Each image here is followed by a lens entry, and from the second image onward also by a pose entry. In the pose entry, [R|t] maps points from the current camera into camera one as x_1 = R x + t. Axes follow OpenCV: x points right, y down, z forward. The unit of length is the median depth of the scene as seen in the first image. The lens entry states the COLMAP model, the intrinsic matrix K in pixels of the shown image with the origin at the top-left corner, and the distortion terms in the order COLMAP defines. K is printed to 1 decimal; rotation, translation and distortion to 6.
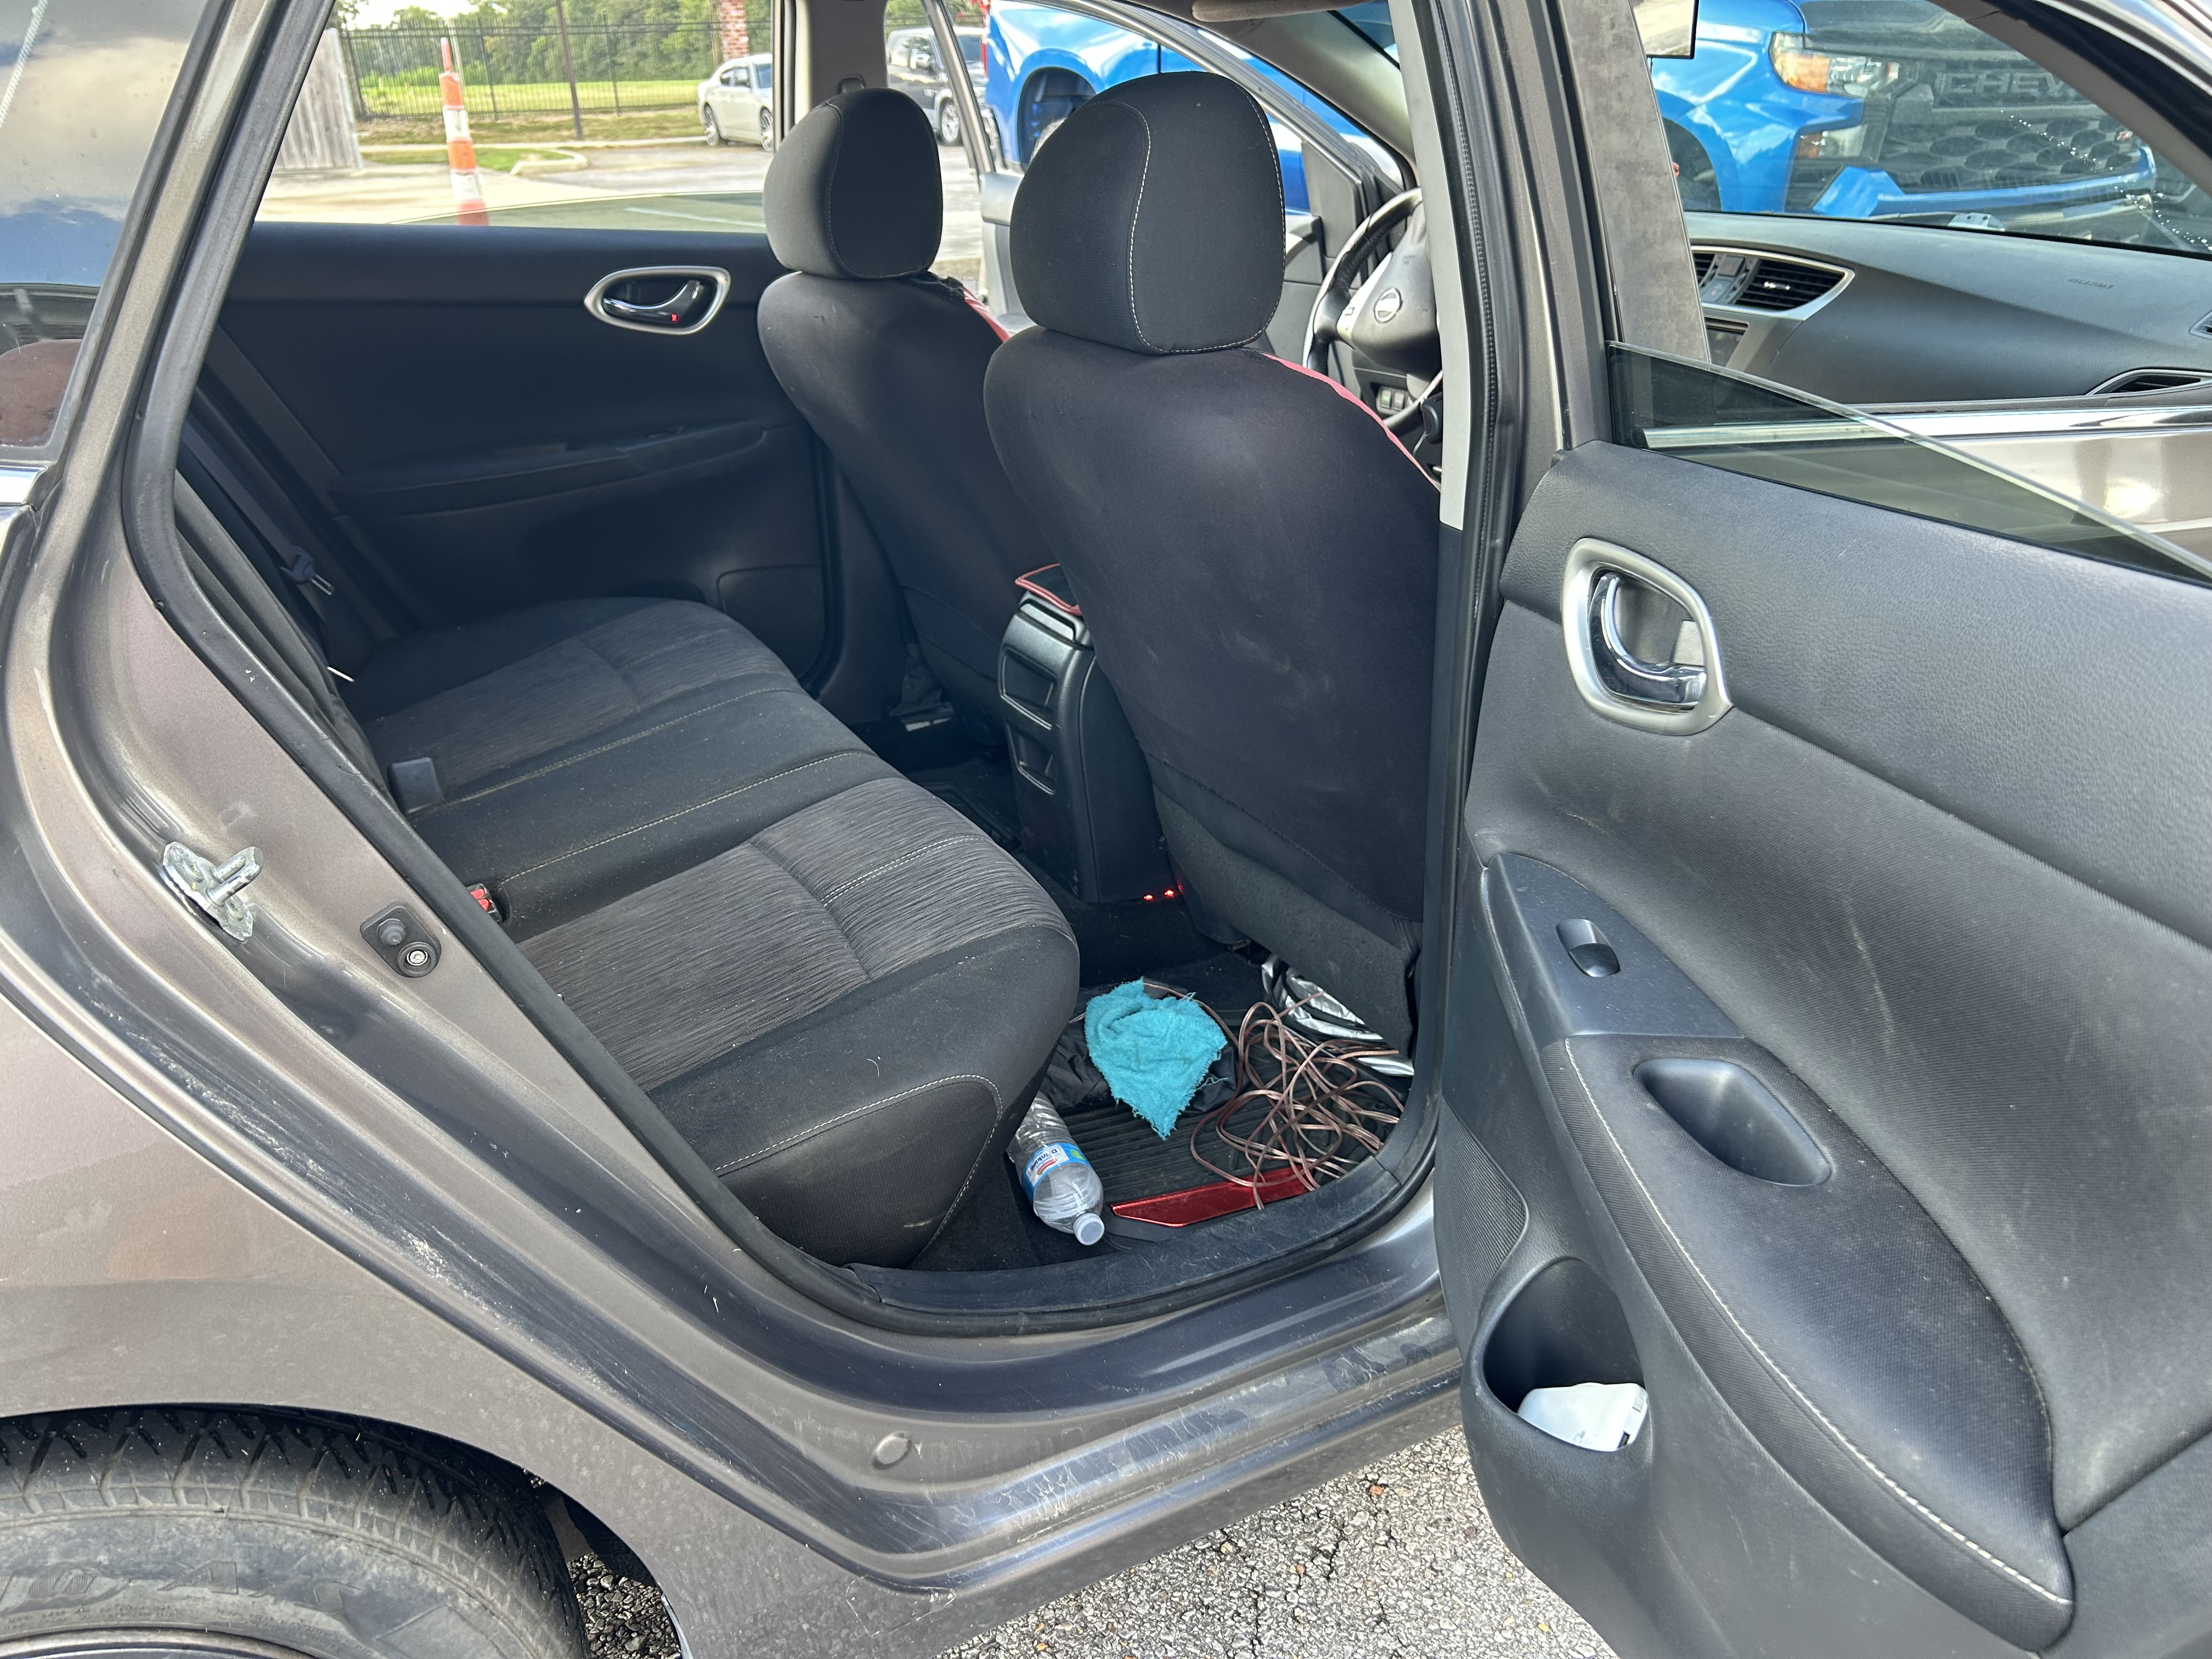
lens RADIAL K [[1675.6, 0, 1106.7], [0, 1675.6, 828.3], [0, 0, 1]] dist [0.006154, 0.002623]
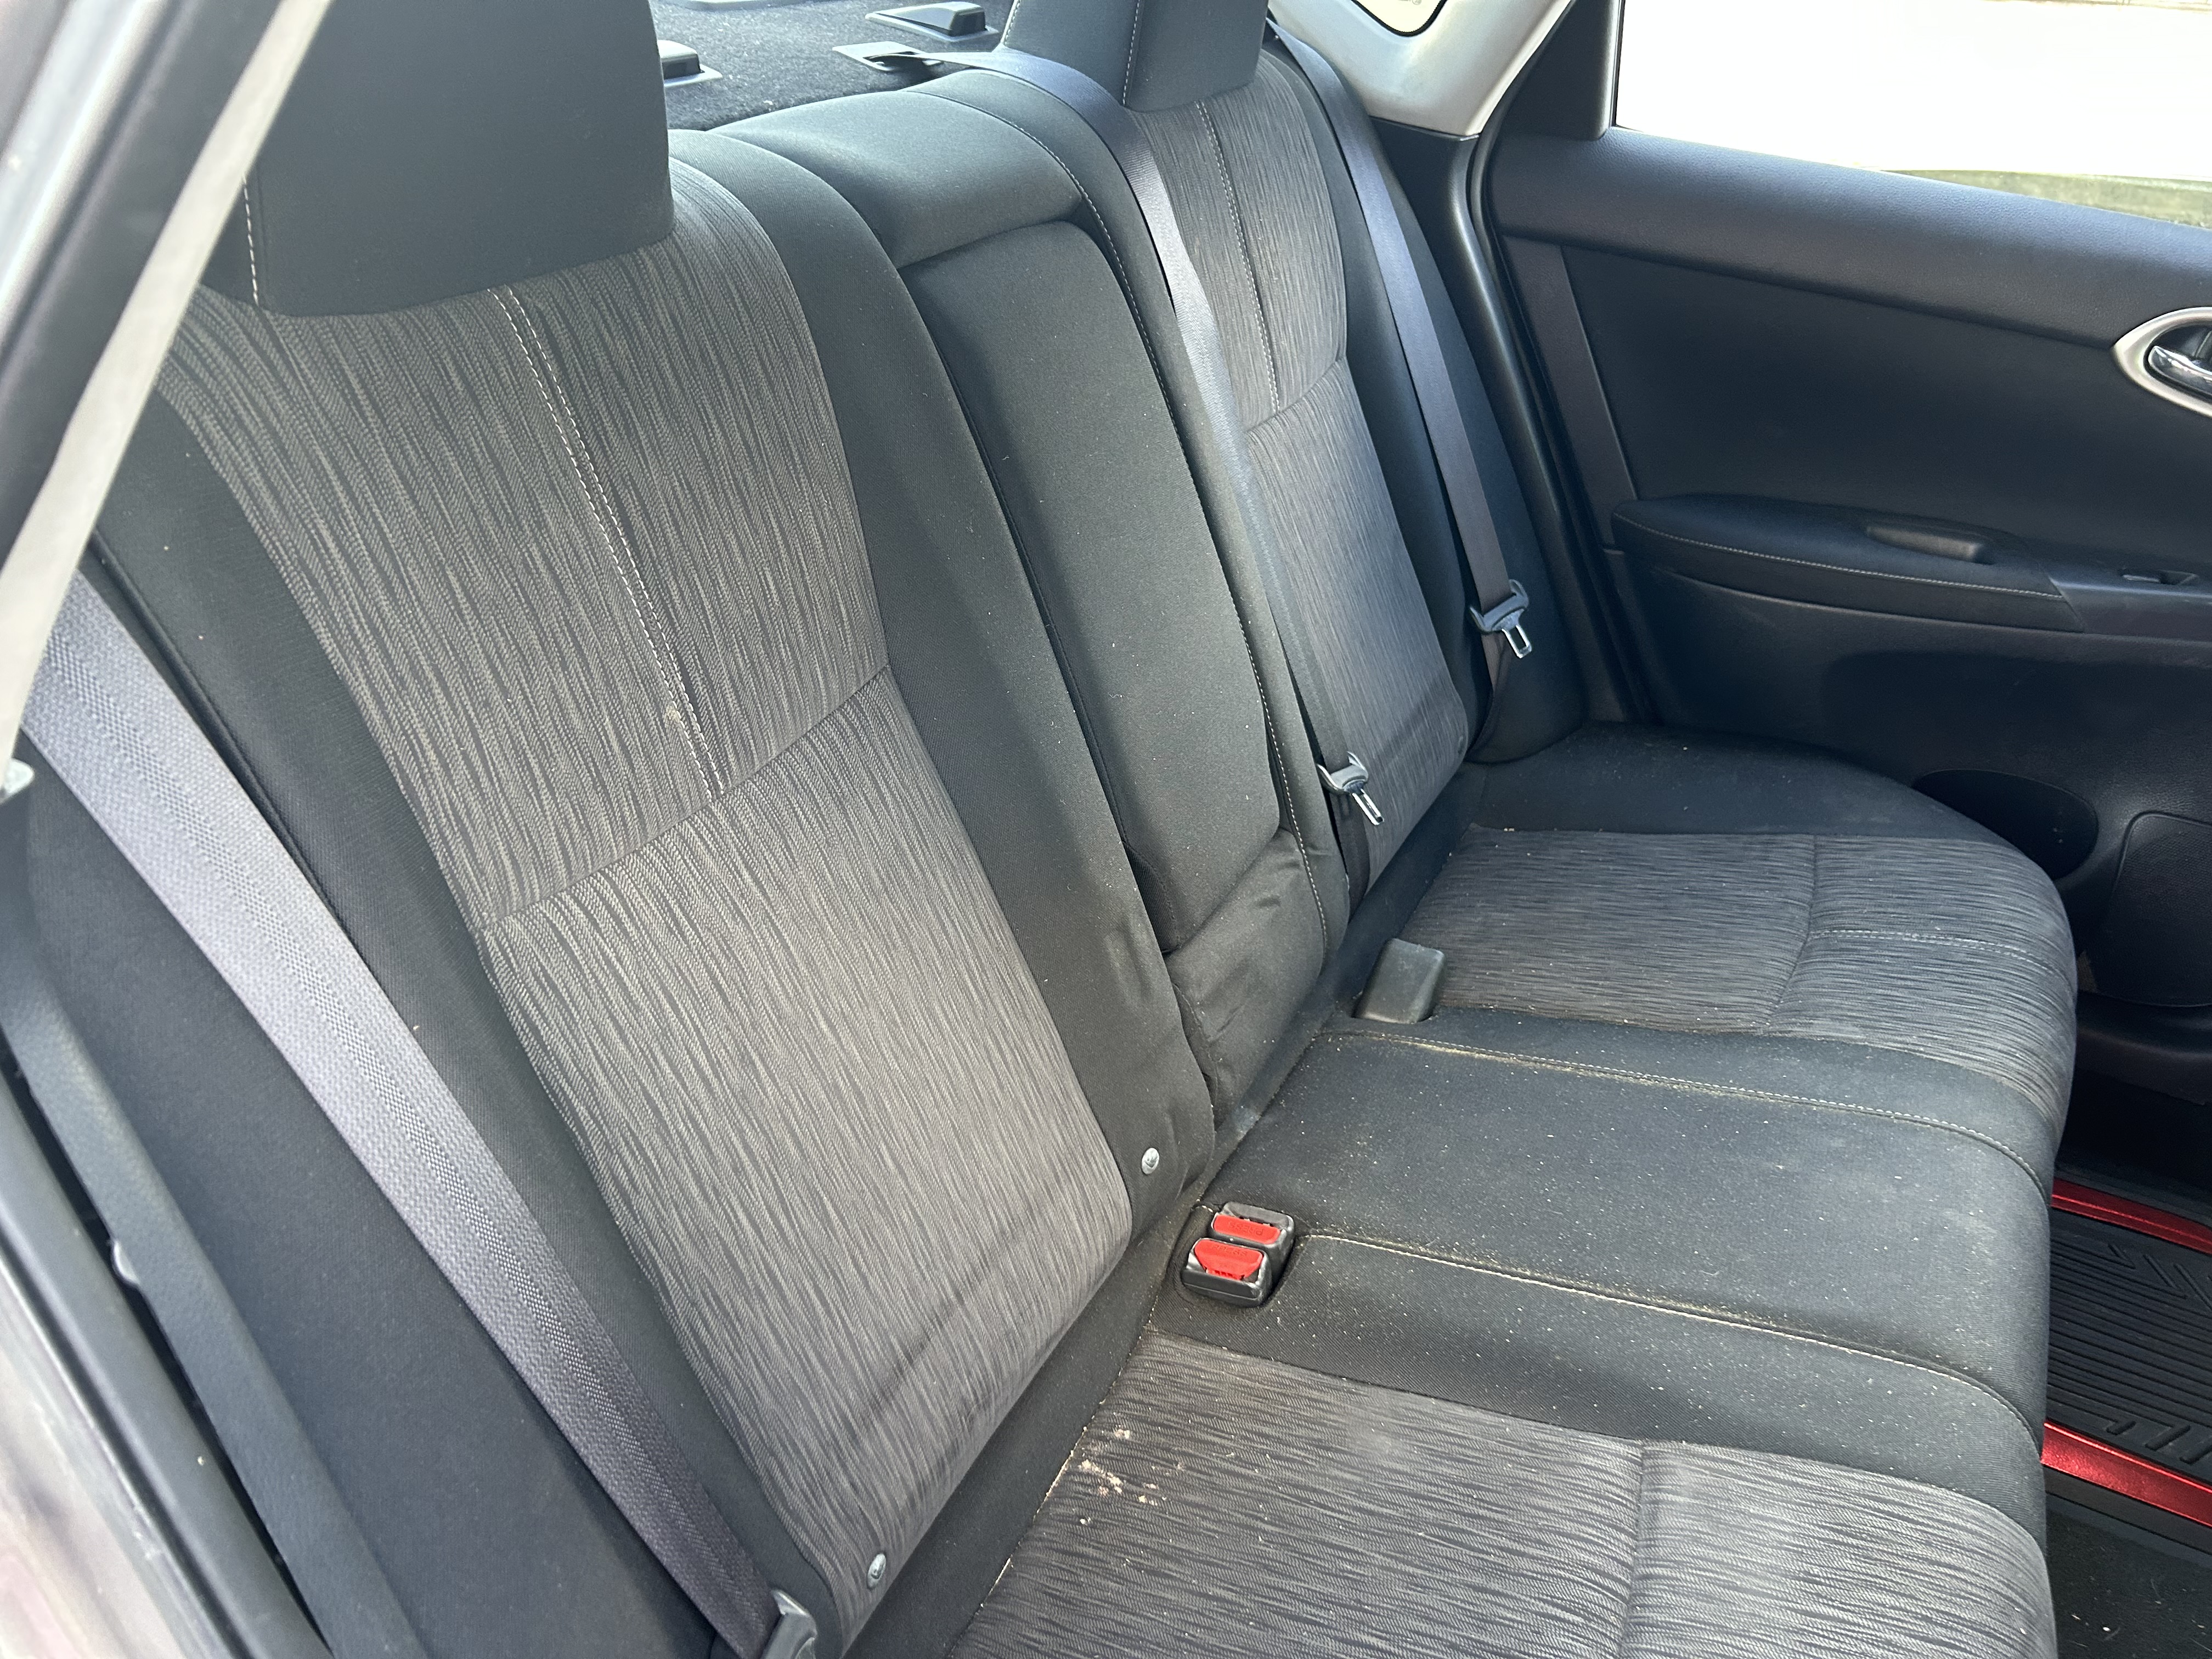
lens RADIAL K [[1675.6, 0, 1106.8], [0, 1675.6, 832.3], [0, 0, 1]] dist [0.006154, 0.002623]
pose [[0.565107, 0.441088, -0.697206, -0.016594], [-0.385783, 0.888274, 0.249278, -0.181565], [0.729264, 0.128102, 0.672134, 0.374780]]
